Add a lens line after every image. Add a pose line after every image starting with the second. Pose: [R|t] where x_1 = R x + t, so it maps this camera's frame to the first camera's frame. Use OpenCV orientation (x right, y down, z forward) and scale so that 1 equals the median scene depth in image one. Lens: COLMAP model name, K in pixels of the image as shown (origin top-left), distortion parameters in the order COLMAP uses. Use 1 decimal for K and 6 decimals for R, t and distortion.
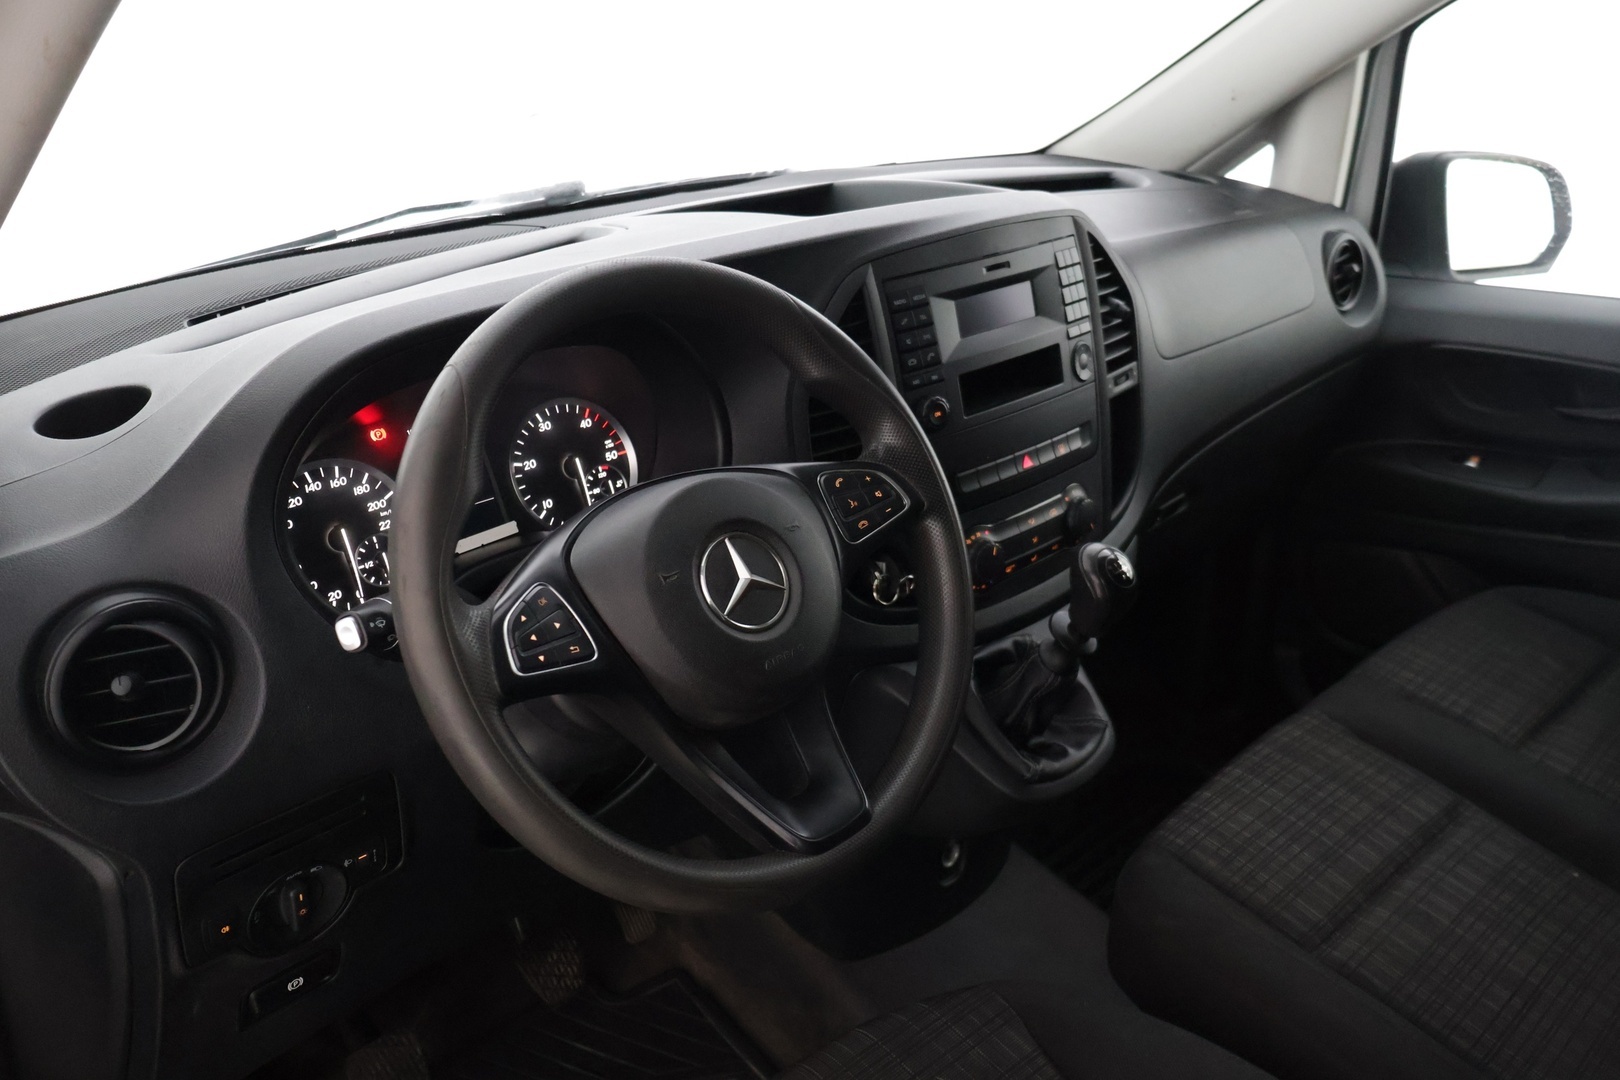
lens RADIAL K [[1309.8, 0, 811.7], [0, 1309.8, 531.8], [0, 0, 1]] dist [-0.038383, -0.004990]
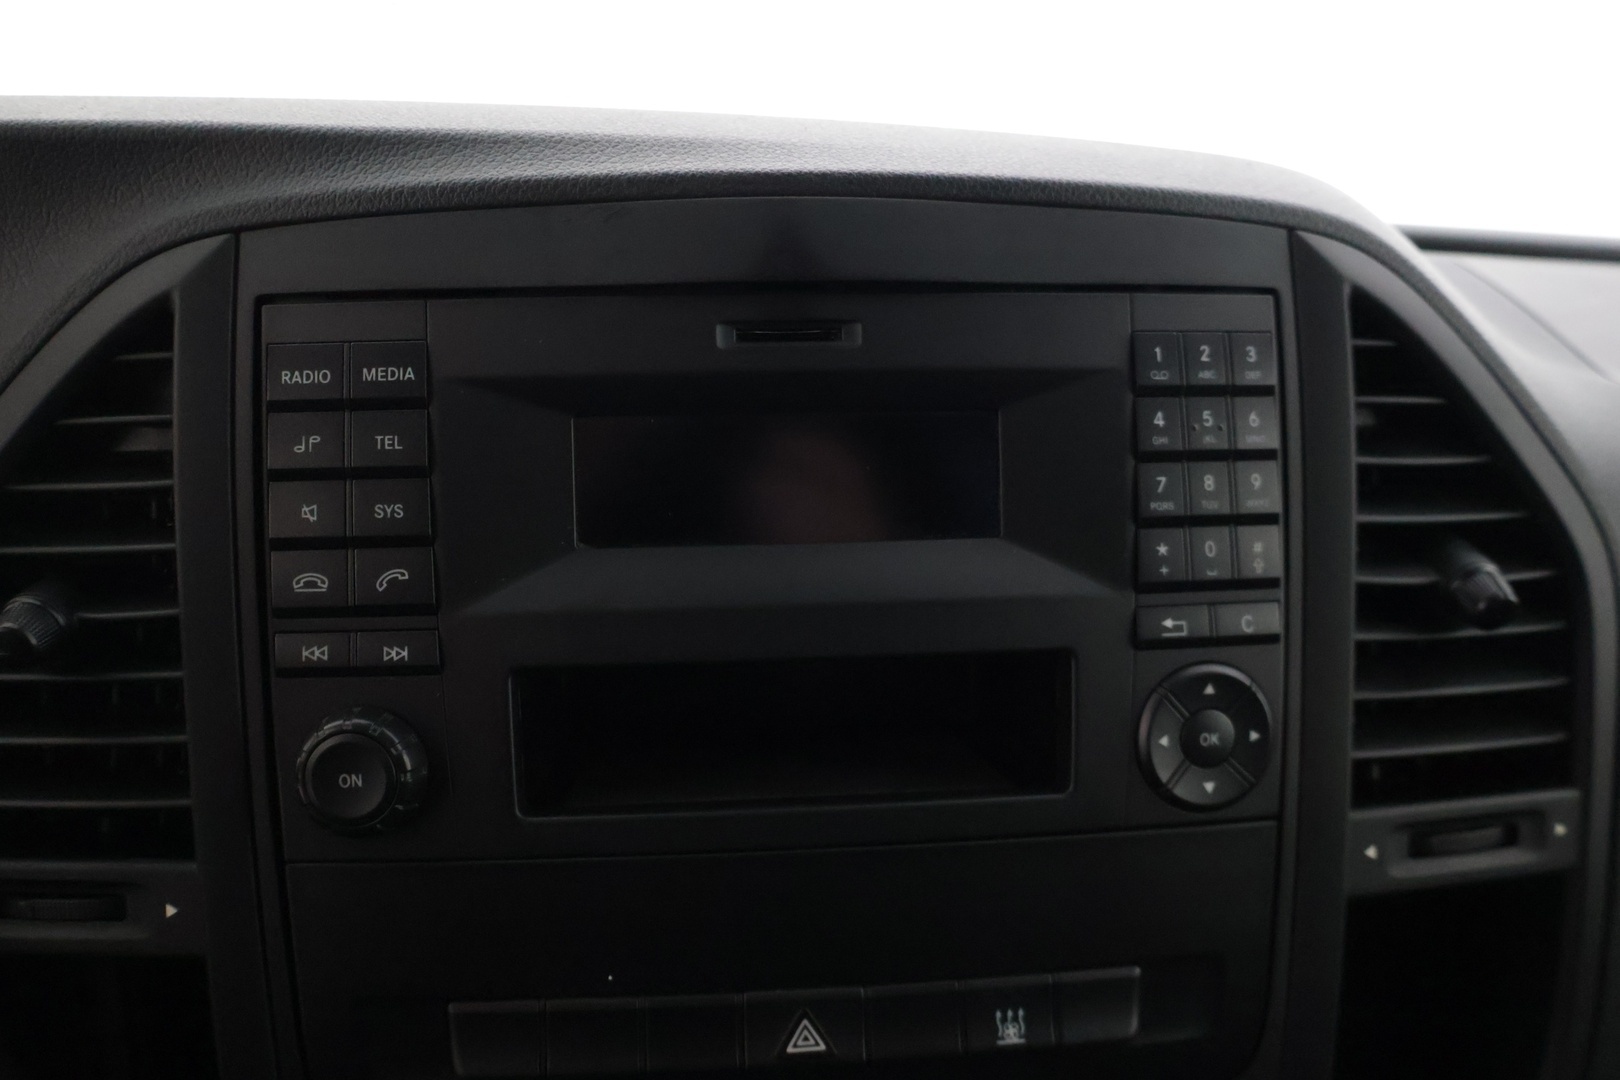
lens RADIAL K [[1404.6, 0, 810.0], [0, 1404.6, 540.0], [0, 0, 1]] dist [-0.008912, 0.000098]
pose [[0.796317, 0.181332, -0.577060, 0.344089], [-0.259404, 0.964203, -0.054979, -0.150132], [0.546433, 0.193473, 0.814849, 0.798414]]
